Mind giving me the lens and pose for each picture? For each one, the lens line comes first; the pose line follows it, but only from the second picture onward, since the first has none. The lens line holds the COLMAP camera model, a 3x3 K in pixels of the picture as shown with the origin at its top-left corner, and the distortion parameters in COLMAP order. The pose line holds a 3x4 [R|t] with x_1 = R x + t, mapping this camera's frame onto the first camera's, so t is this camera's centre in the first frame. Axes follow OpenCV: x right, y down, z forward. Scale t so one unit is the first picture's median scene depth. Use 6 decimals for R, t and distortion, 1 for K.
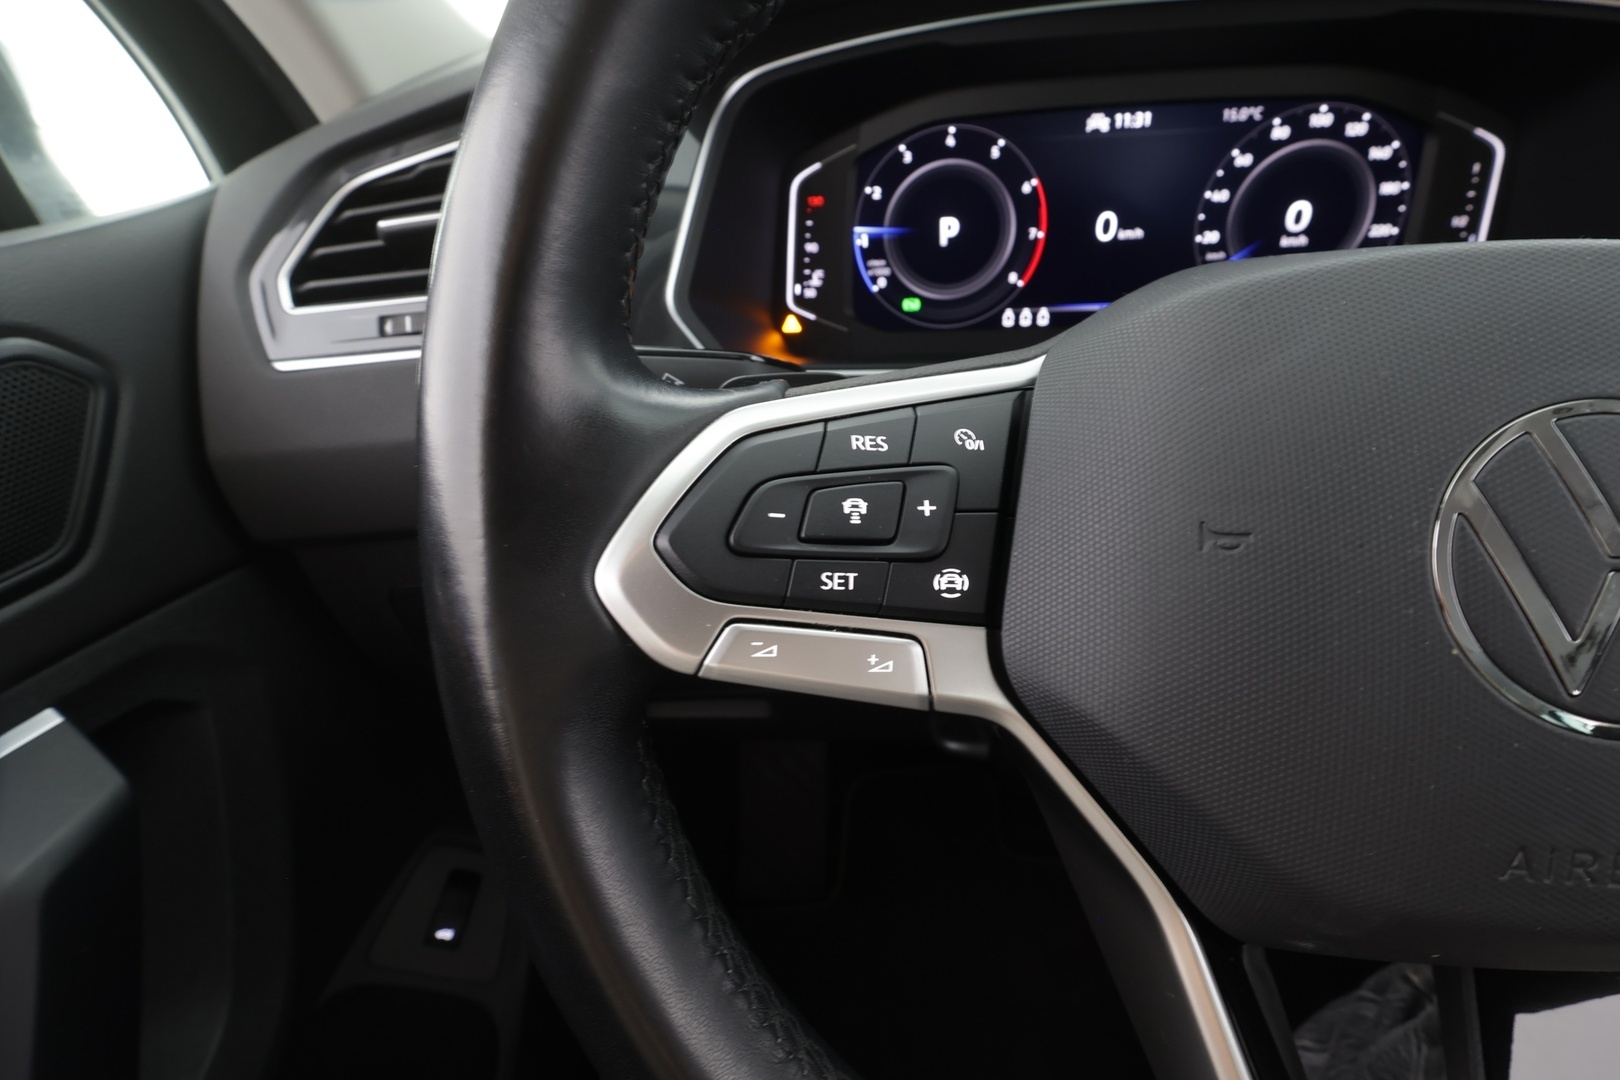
lens RADIAL K [[748.3, 0, 810.0], [0, 748.3, 540.0], [0, 0, 1]] dist [-0.006514, 0.000924]
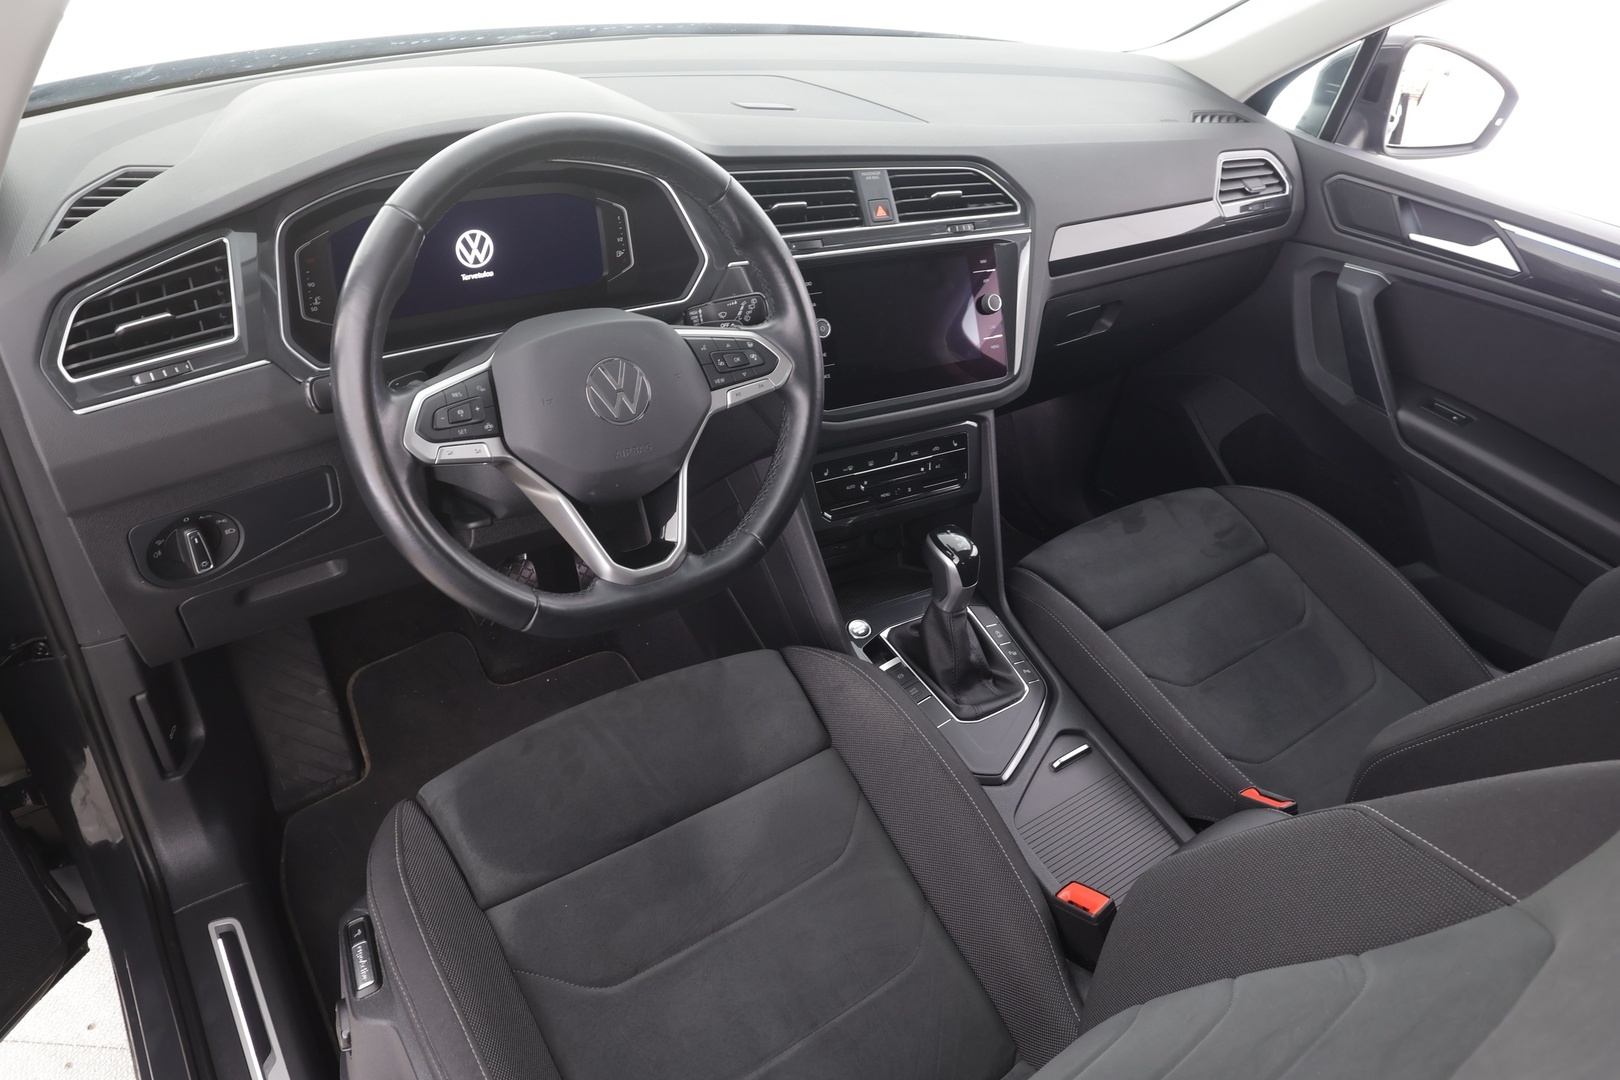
lens RADIAL K [[1056.3, 0, 803.5], [0, 1056.3, 534.0], [0, 0, 1]] dist [-0.002353, -0.001101]
pose [[0.751937, -0.276434, 0.598477, -0.832371], [0.225916, 0.960917, 0.159999, 0.035511], [-0.619316, 0.014896, 0.785000, -1.769743]]
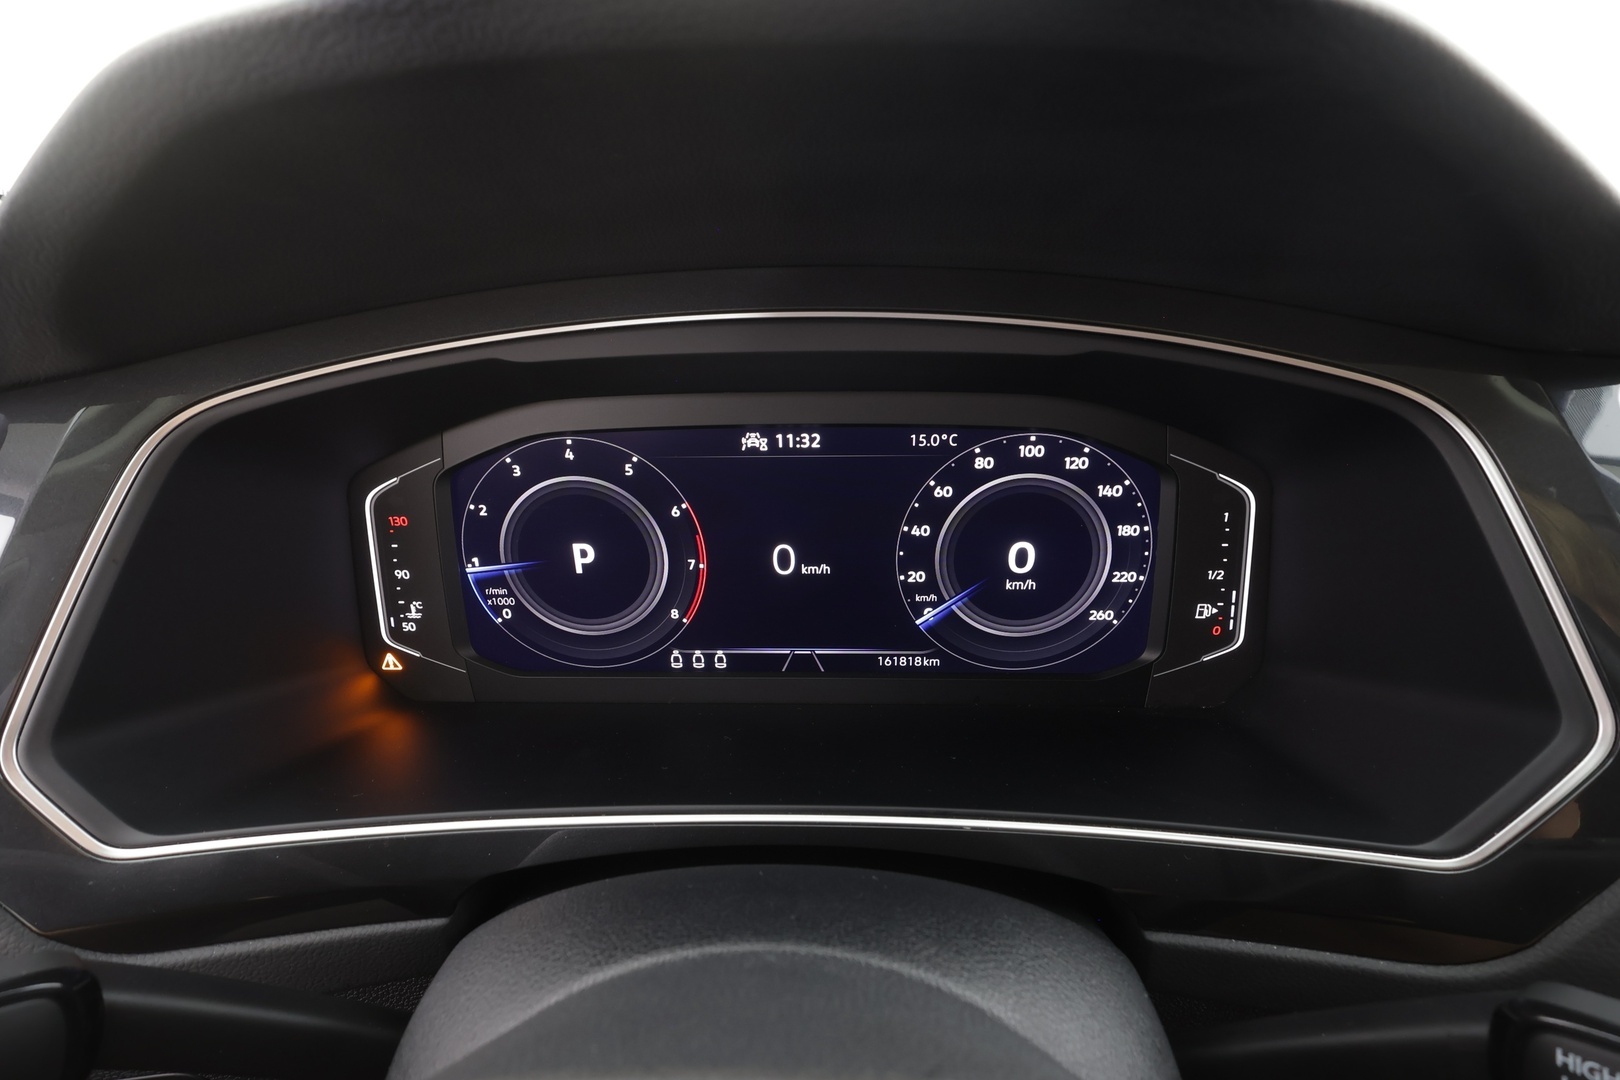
lens RADIAL K [[748.3, 0, 810.0], [0, 748.3, 540.0], [0, 0, 1]] dist [-0.006514, 0.000924]
pose [[0.997817, 0.007750, 0.065584, 0.390022], [-0.000302, 0.993615, -0.112820, -0.369133], [-0.066039, 0.112554, 0.991449, 0.244998]]
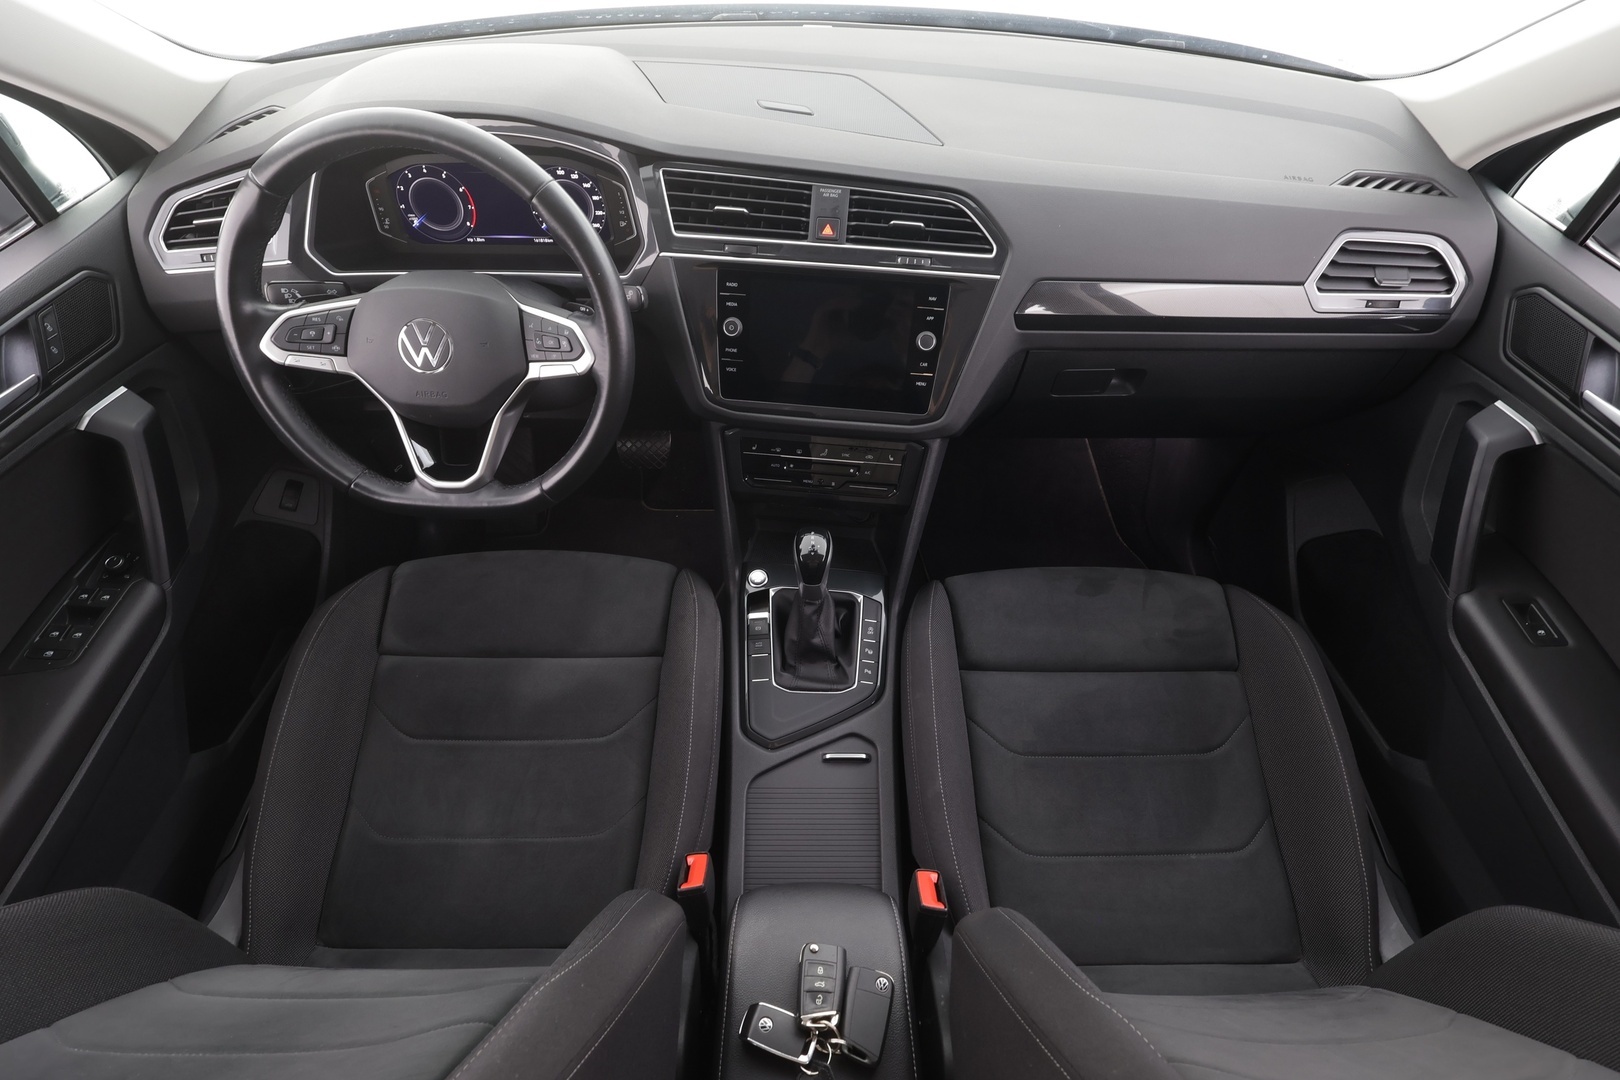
lens RADIAL K [[748.3, 0, 810.0], [0, 748.3, 540.0], [0, 0, 1]] dist [-0.006514, 0.000924]
pose [[0.993395, -0.023833, 0.112246, 1.195985], [-0.010336, 0.955633, 0.294378, -0.094826], [-0.114282, -0.293594, 0.949074, -1.966146]]
